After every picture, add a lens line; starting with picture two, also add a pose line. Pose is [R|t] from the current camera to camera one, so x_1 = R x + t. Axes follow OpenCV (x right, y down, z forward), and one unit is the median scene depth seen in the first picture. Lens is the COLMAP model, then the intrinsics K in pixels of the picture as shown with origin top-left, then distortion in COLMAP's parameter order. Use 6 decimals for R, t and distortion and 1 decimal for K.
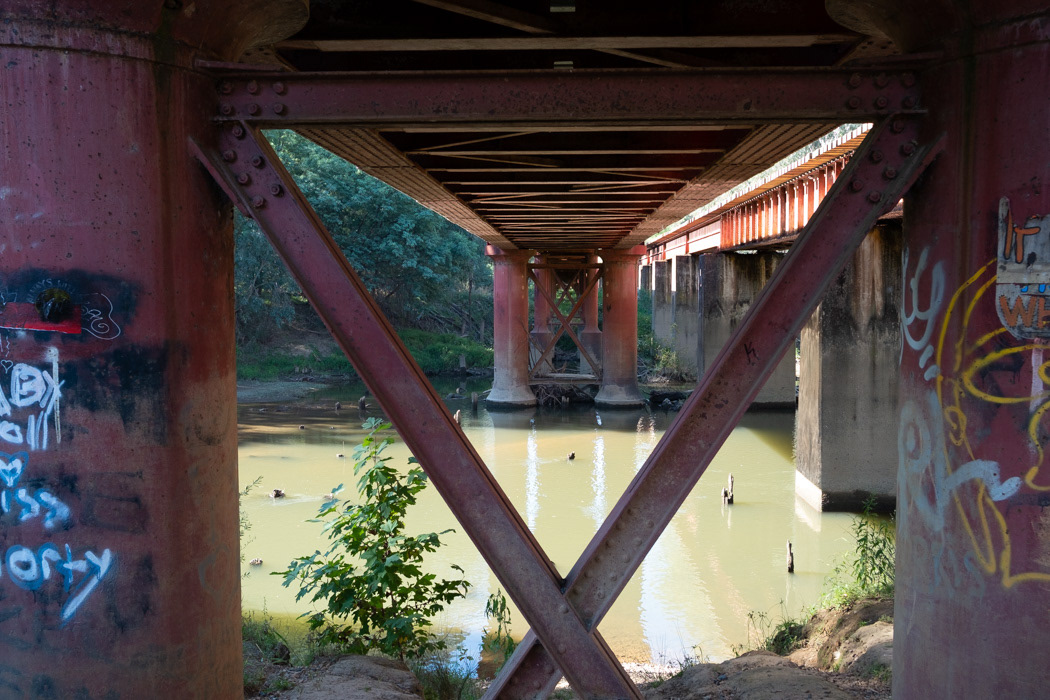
lens RADIAL K [[1004.9, 0, 525.0], [0, 1004.9, 350.0], [0, 0, 1]] dist [-0.079272, 0.201270]
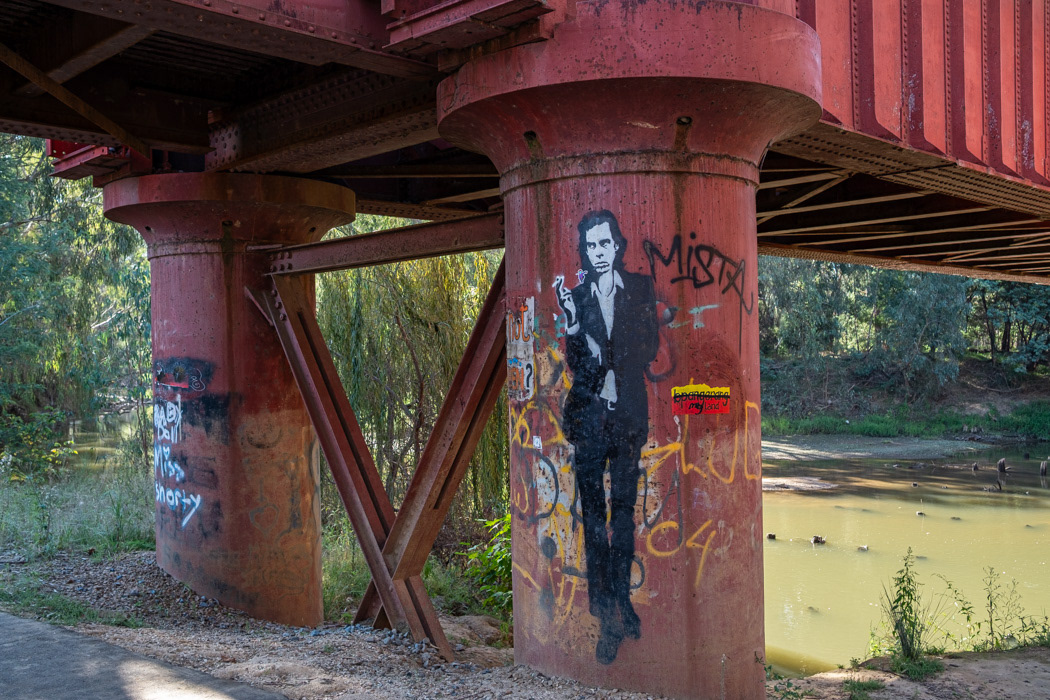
lens RADIAL K [[1004.9, 0, 525.0], [0, 1004.9, 350.0], [0, 0, 1]] dist [-0.079272, 0.201270]
pose [[0.732481, -0.017676, -0.680558, 1.425473], [-0.020968, 0.998603, -0.048504, -0.008876], [0.680465, 0.049798, 0.731087, -0.042215]]
